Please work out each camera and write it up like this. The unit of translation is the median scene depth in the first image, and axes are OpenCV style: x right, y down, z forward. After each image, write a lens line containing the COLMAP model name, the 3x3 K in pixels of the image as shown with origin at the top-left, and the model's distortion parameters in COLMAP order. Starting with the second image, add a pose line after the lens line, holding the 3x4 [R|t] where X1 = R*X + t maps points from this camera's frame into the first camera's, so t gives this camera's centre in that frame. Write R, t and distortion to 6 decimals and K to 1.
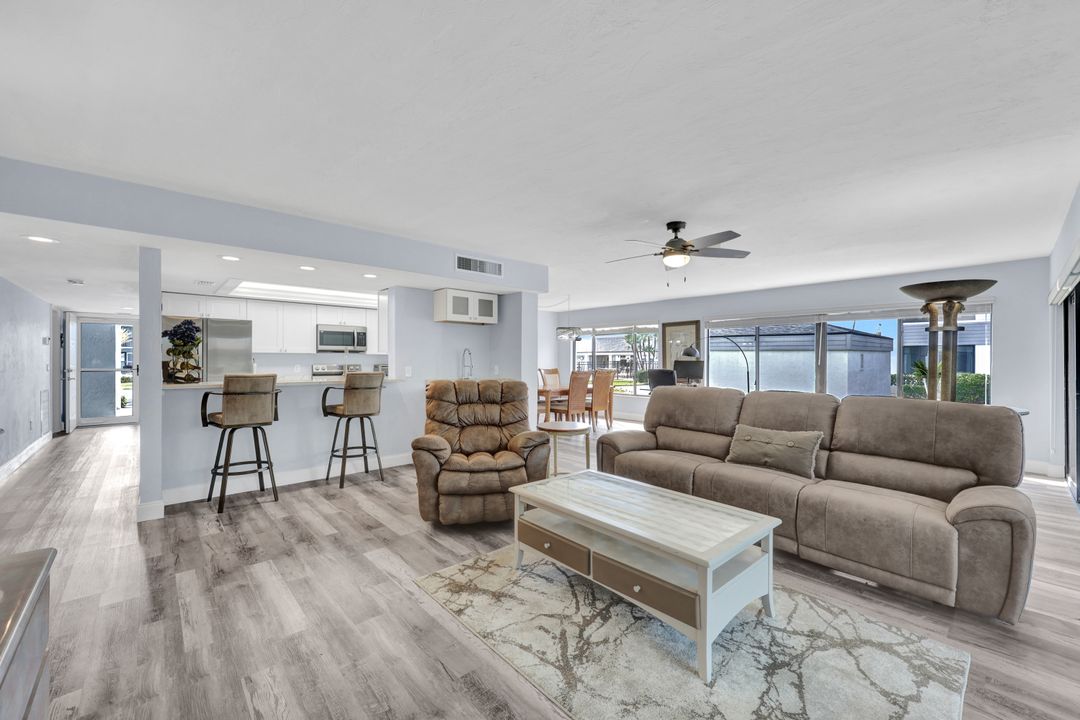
lens RADIAL K [[434.1, 0, 539.3], [0, 434.1, 361.5], [0, 0, 1]] dist [-0.000736, -0.000342]
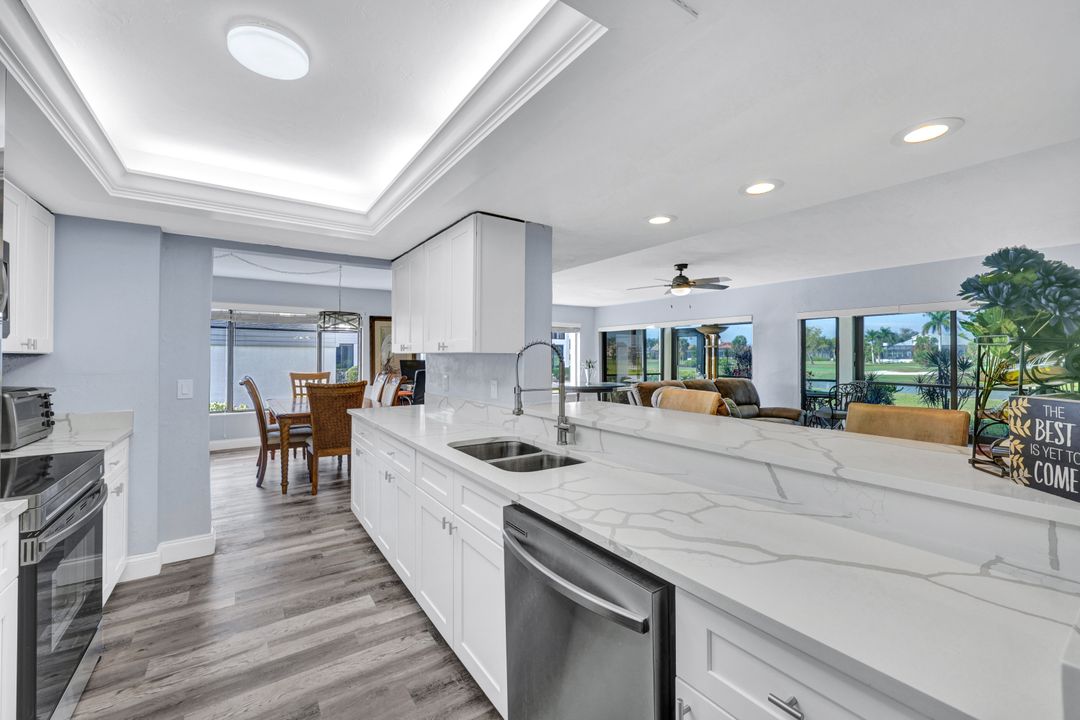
lens RADIAL K [[434.1, 0, 536.3], [0, 434.1, 355.0], [0, 0, 1]] dist [-0.000736, -0.000342]
pose [[0.140979, -0.000967, 0.990012, -1.847077], [0.001140, 0.999999, 0.000815, -0.050480], [-0.990012, 0.001014, 0.140980, 2.044299]]
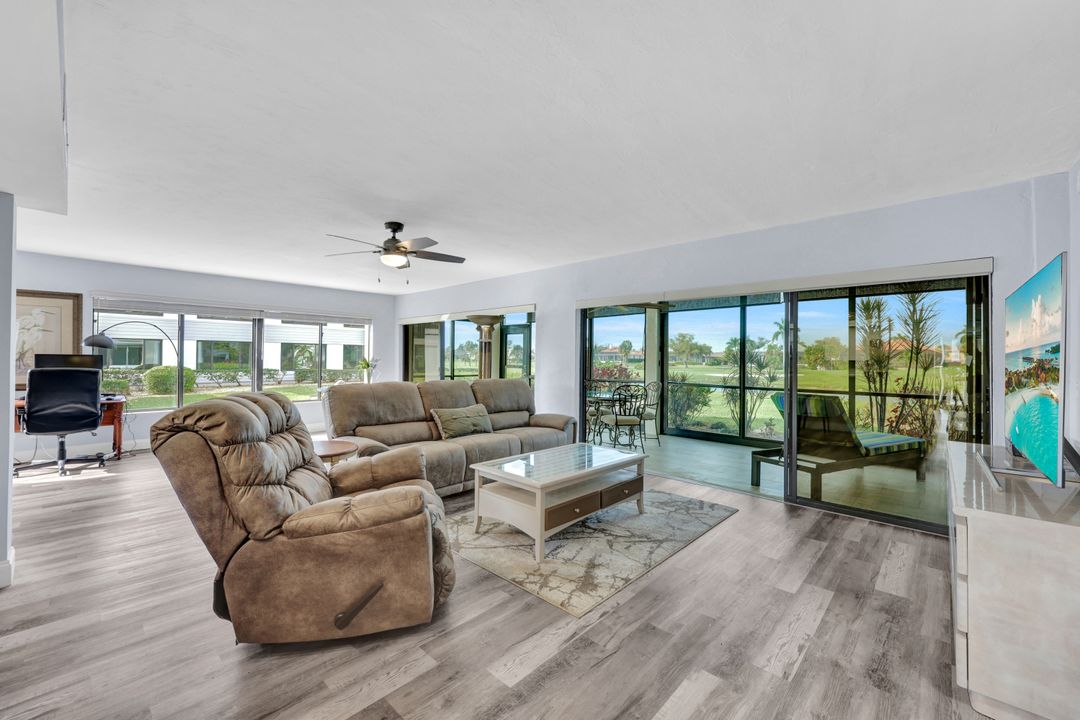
lens RADIAL K [[434.1, 0, 525.4], [0, 434.1, 355.8], [0, 0, 1]] dist [-0.000736, -0.000342]
pose [[-0.067797, 0.002000, 0.997697, -1.169341], [-0.010112, 0.999945, -0.002691, -0.013516], [-0.997648, -0.010271, -0.067773, 1.194839]]
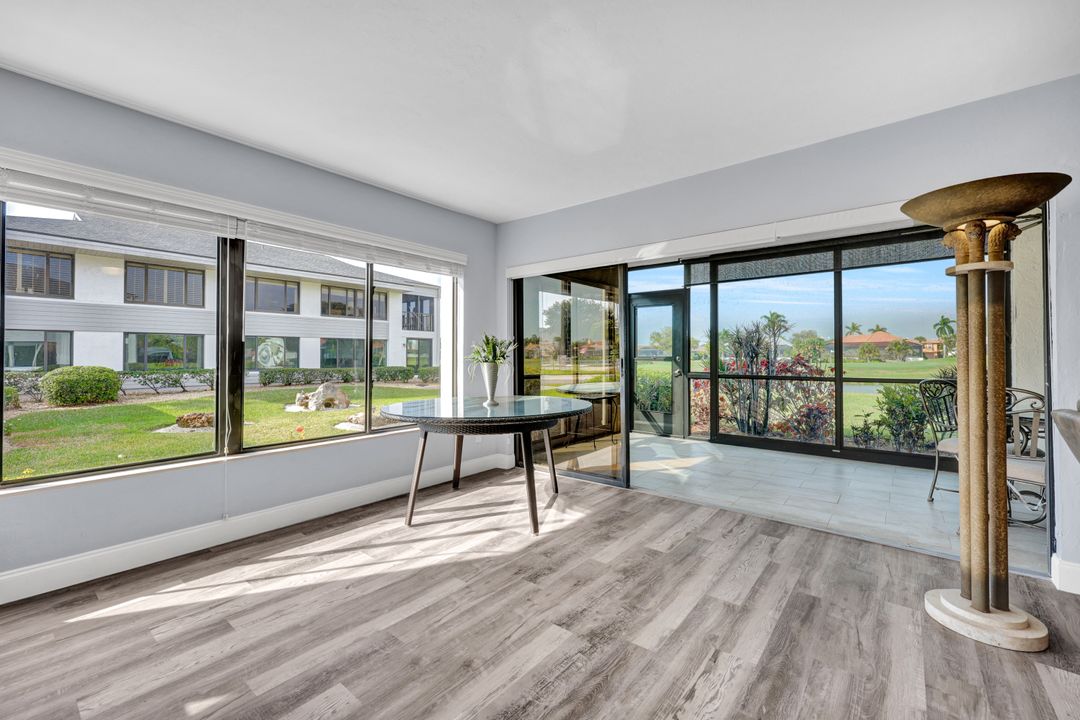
lens RADIAL K [[434.1, 0, 543.7], [0, 434.1, 356.1], [0, 0, 1]] dist [-0.000736, -0.000342]
pose [[-0.167350, -0.005837, 0.985880, 0.798697], [-0.000250, 0.999983, 0.005878, 0.051215], [-0.985898, 0.000737, -0.167349, 2.194577]]
